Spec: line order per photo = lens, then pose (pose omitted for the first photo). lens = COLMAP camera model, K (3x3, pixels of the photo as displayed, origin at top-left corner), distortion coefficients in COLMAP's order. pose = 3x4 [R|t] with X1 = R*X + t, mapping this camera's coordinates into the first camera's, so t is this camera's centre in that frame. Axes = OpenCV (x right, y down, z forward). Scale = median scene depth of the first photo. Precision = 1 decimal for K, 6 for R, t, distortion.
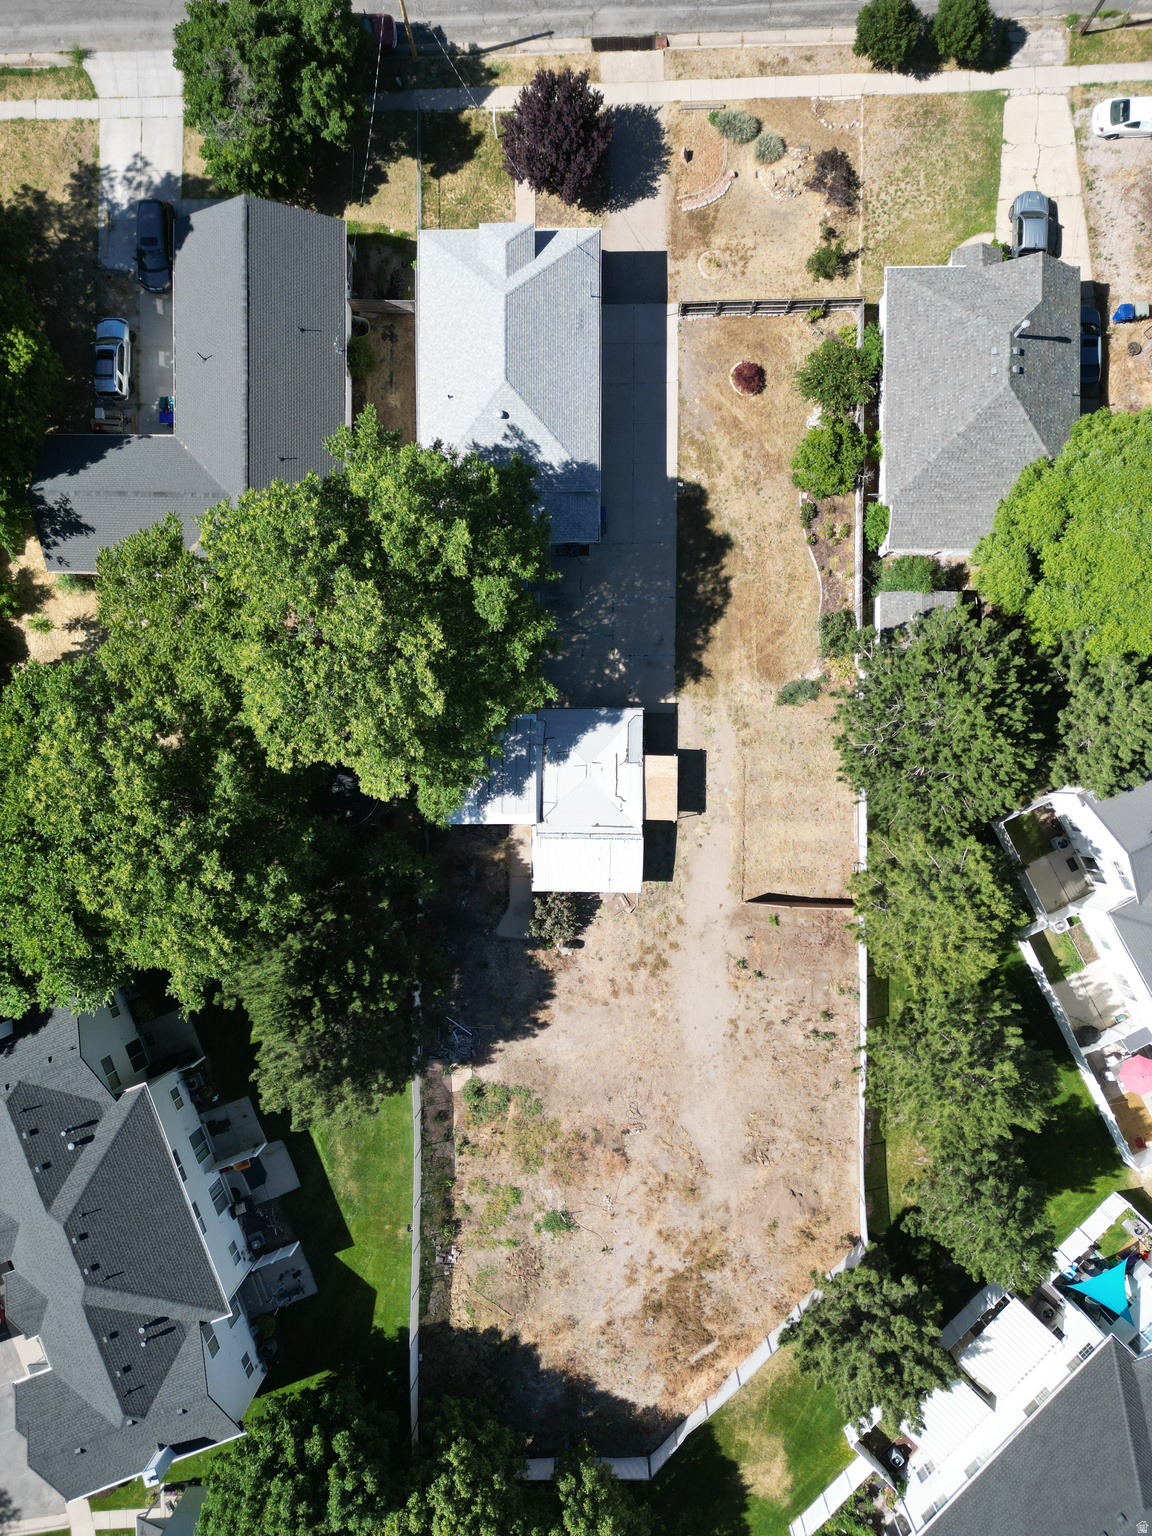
lens RADIAL K [[1070.6, 0, 574.7], [0, 1070.6, 776.5], [0, 0, 1]] dist [0.064230, -0.058578]
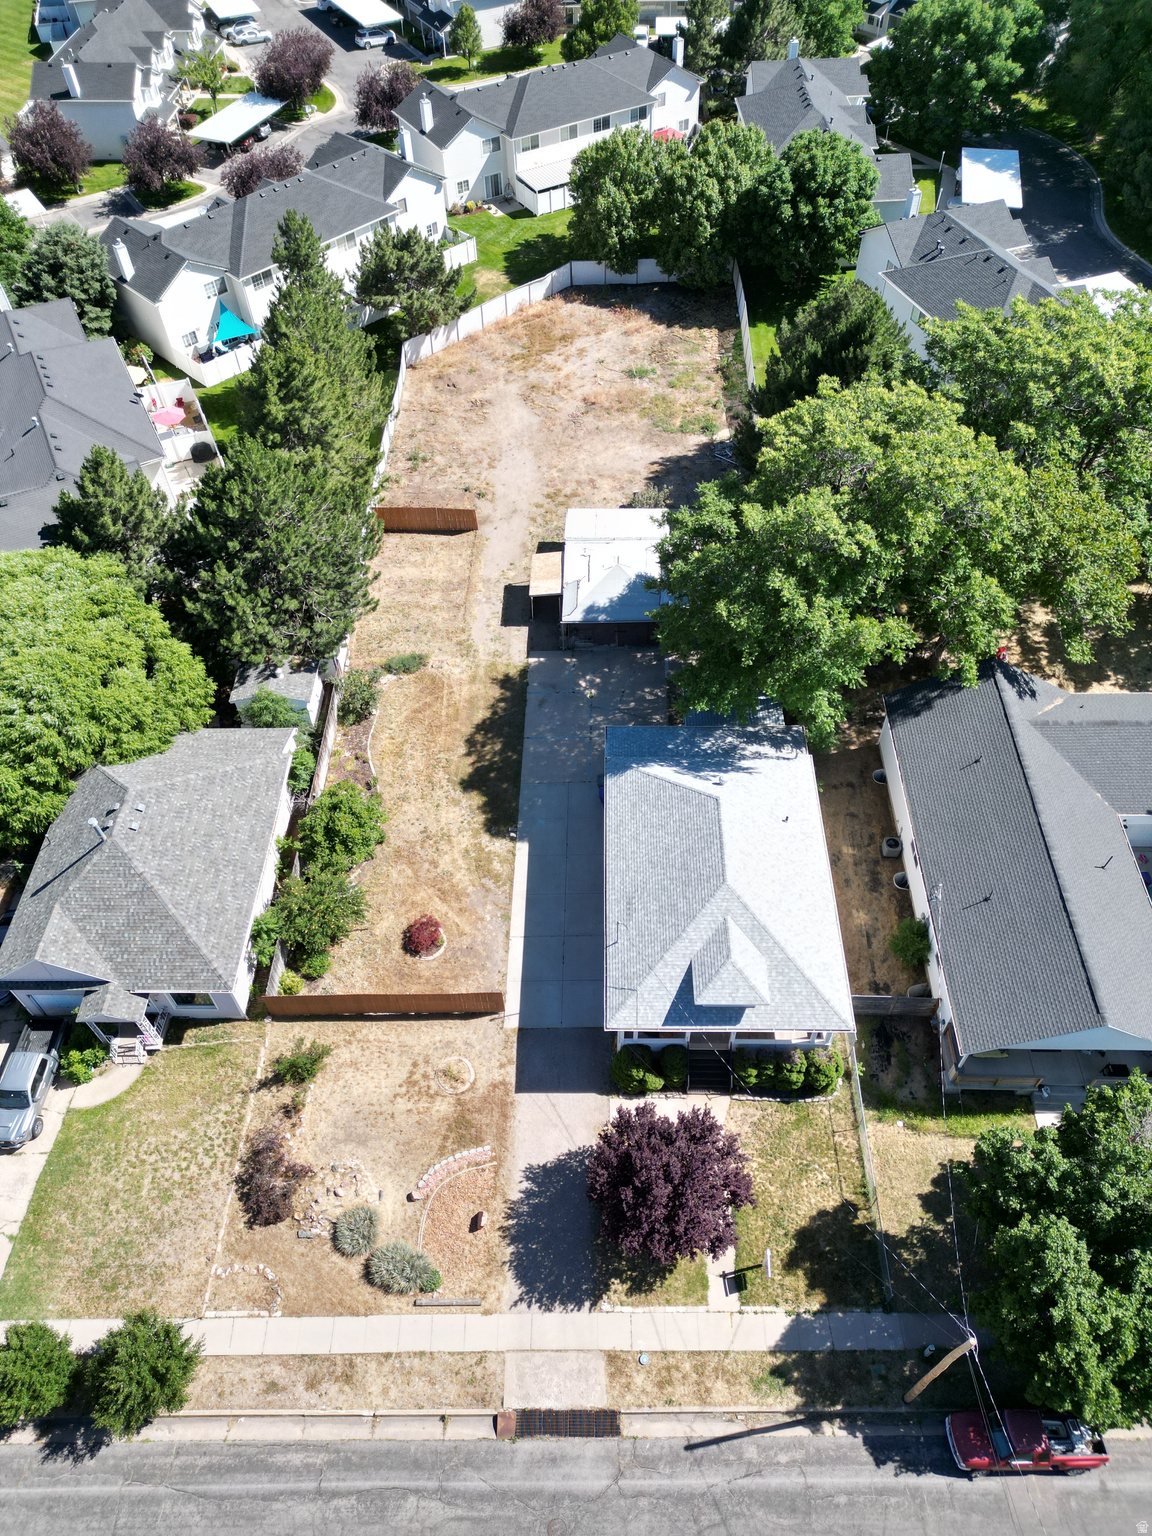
lens RADIAL K [[1070.6, 0, 580.1], [0, 1070.6, 777.2], [0, 0, 1]] dist [0.064230, -0.058578]
pose [[-0.999158, 0.012554, 0.039067, 0.009896], [0.014743, -0.778664, 0.627268, -0.774649], [0.038295, 0.627316, 0.777823, 0.301350]]
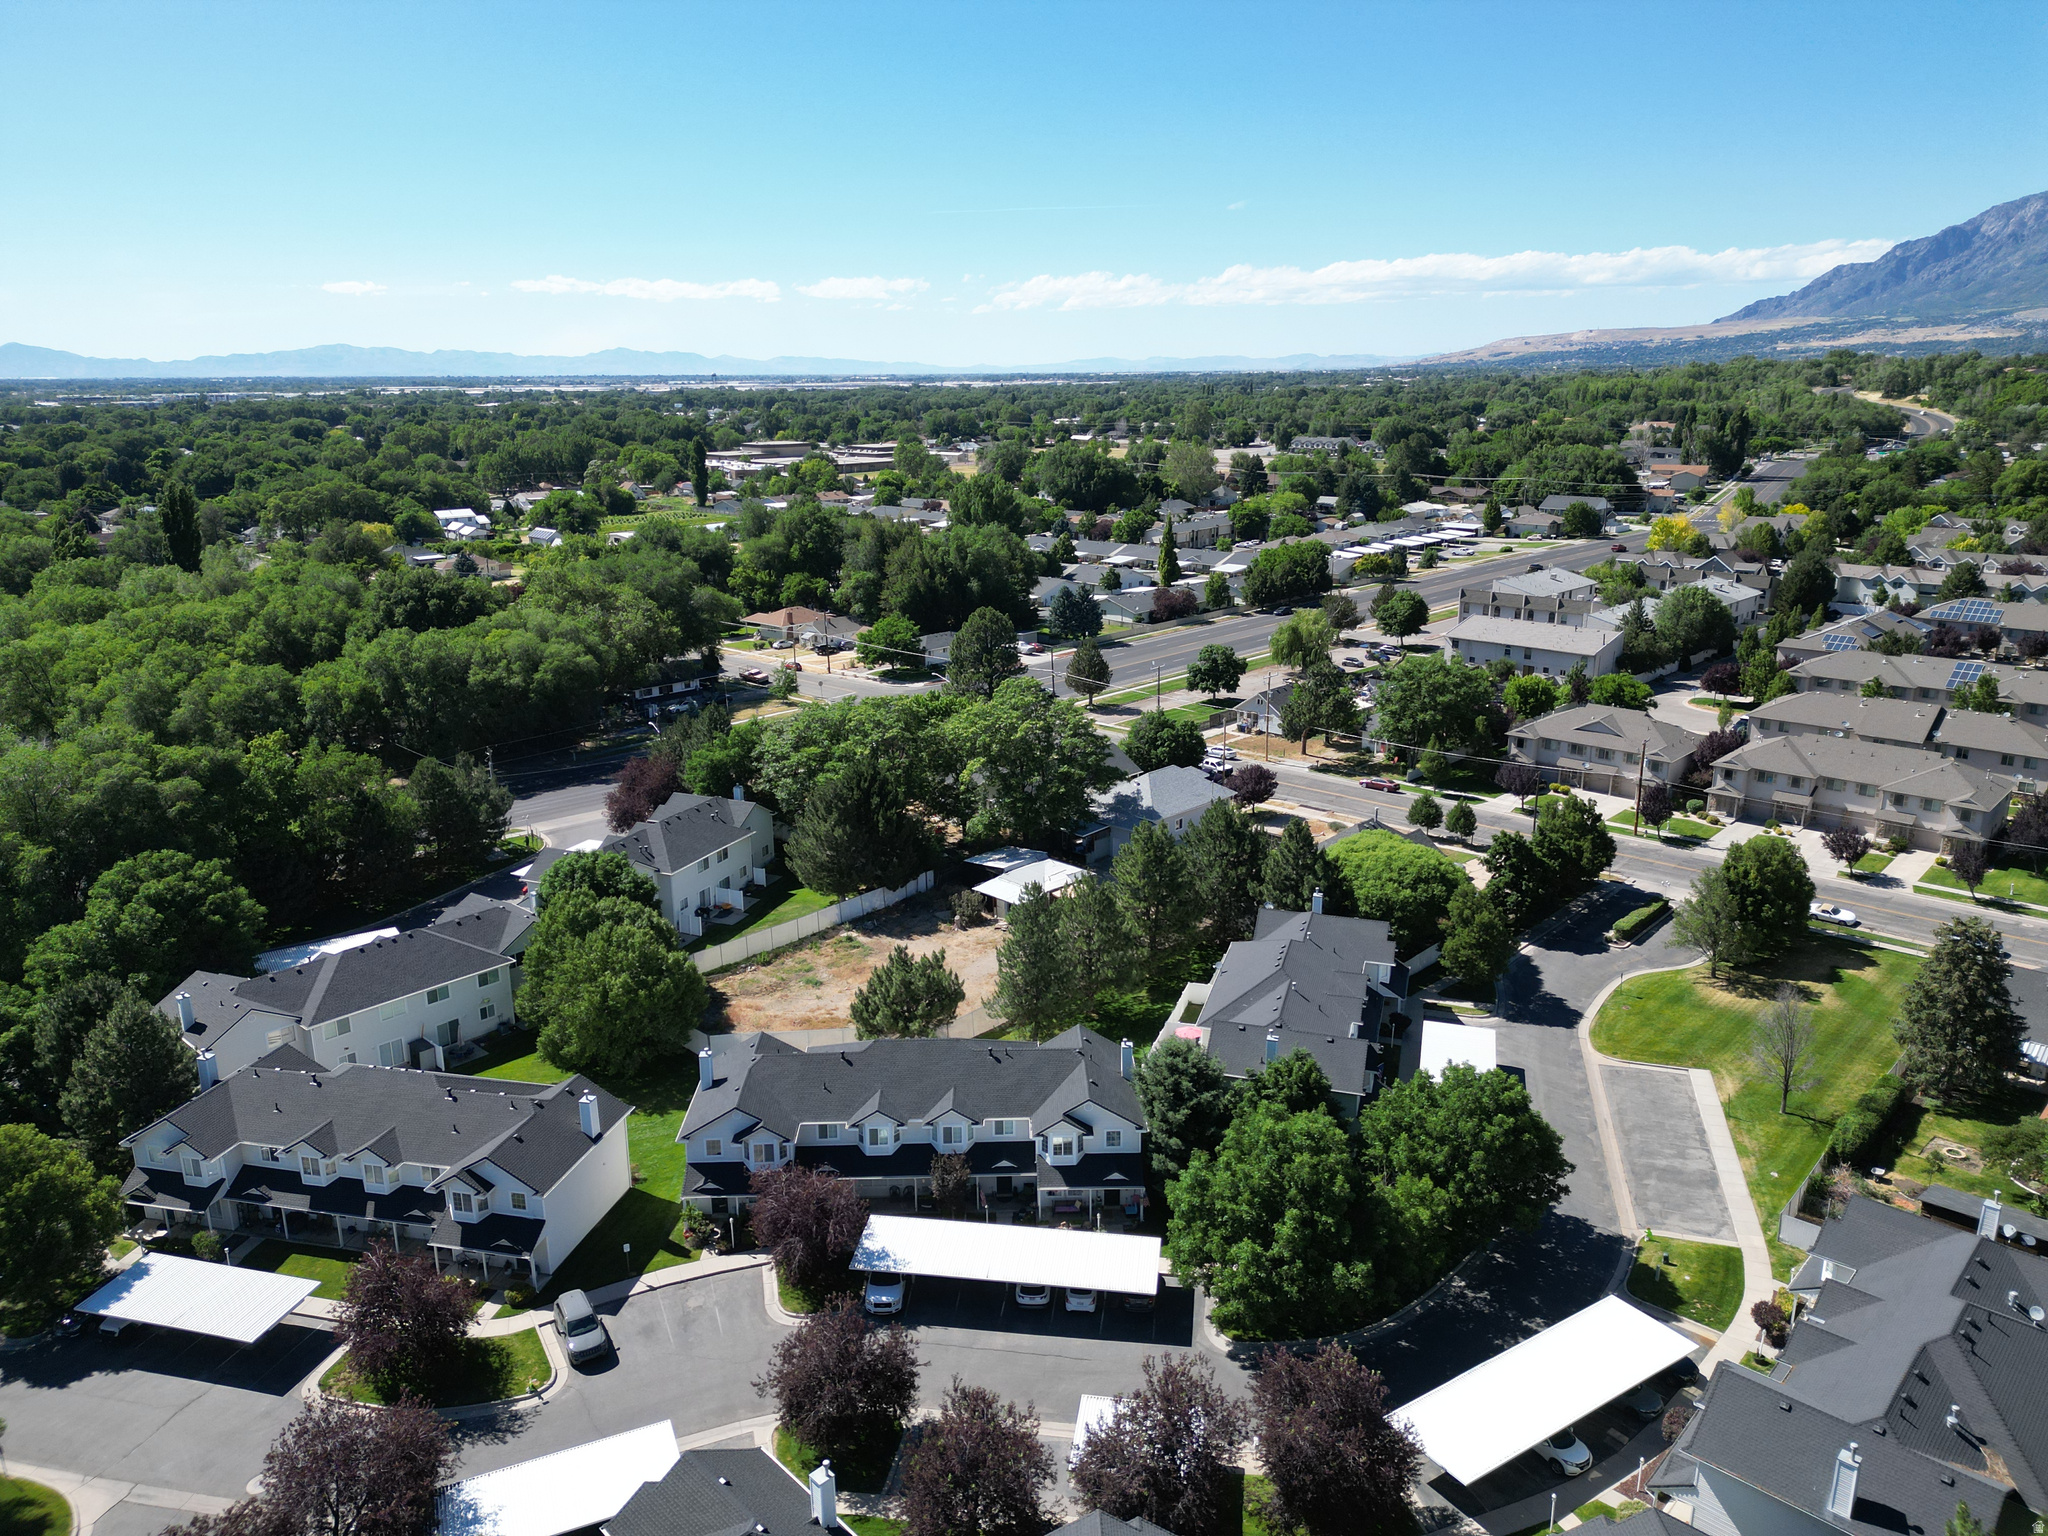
lens RADIAL K [[1427.4, 0, 1023.7], [0, 1427.4, 765.1], [0, 0, 1]] dist [0.064230, -0.058578]
pose [[0.710084, 0.196219, -0.676224, 1.415480], [-0.704116, 0.199757, -0.681409, 1.458511], [0.001375, 0.959997, 0.280006, 0.196950]]
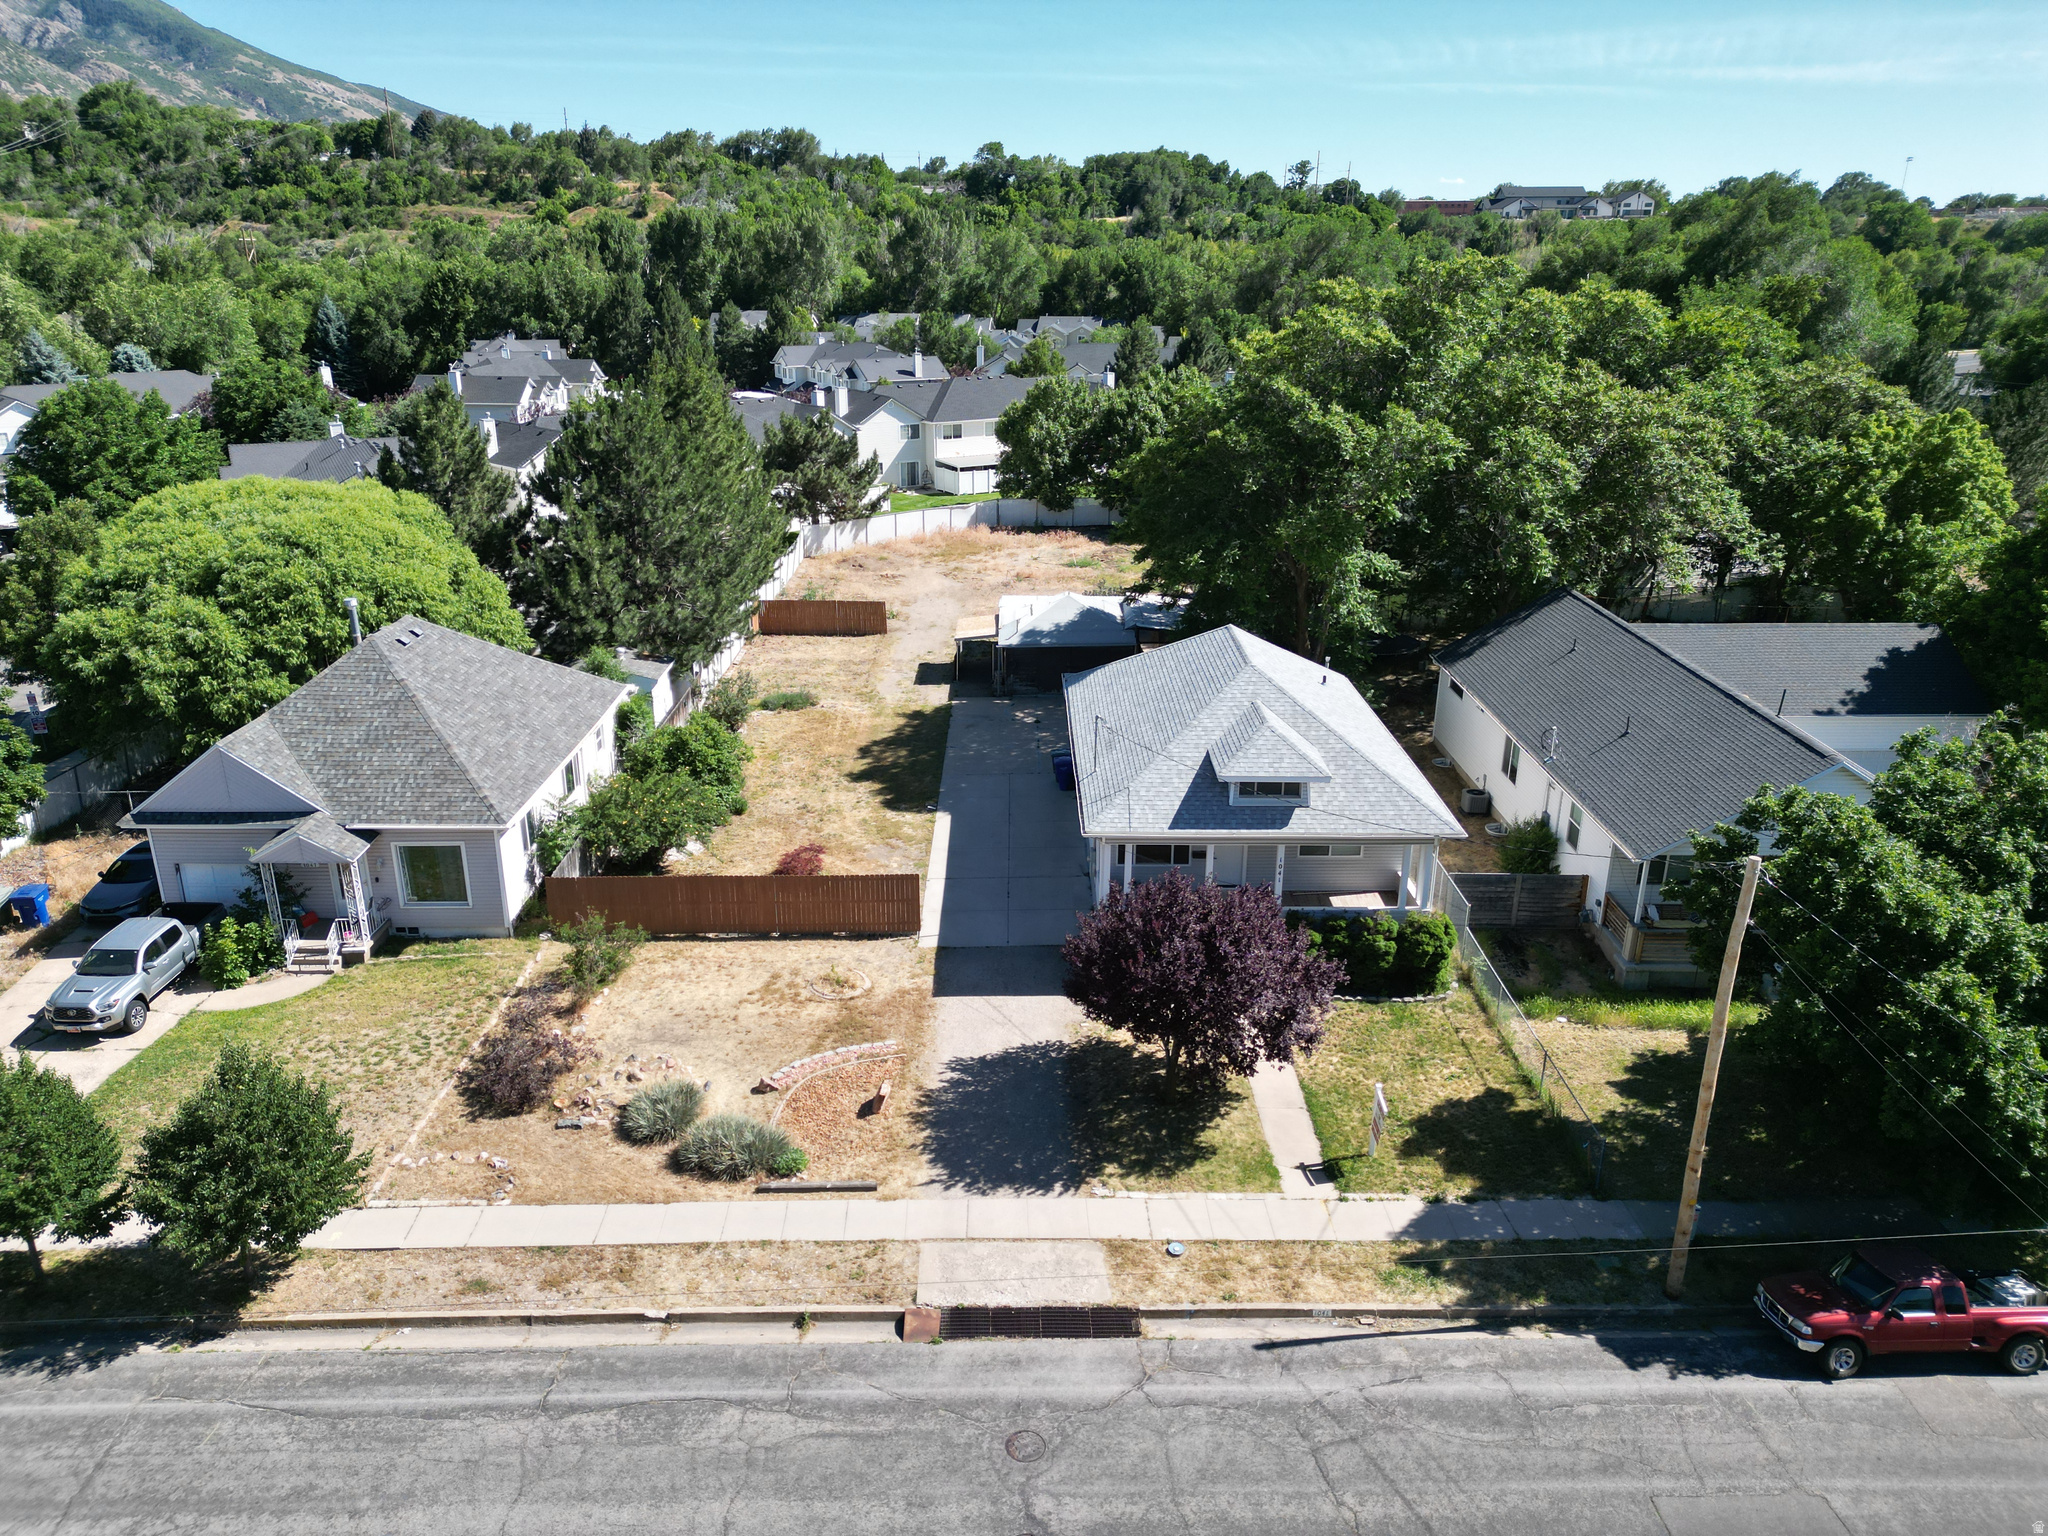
lens RADIAL K [[1427.4, 0, 1023.3], [0, 1427.4, 772.0], [0, 0, 1]] dist [0.064230, -0.058578]
pose [[-0.999893, 0.014444, -0.002448, 0.048494], [-0.007291, -0.345727, 0.938307, -1.014972], [0.012706, 0.938224, 0.345795, 0.704273]]
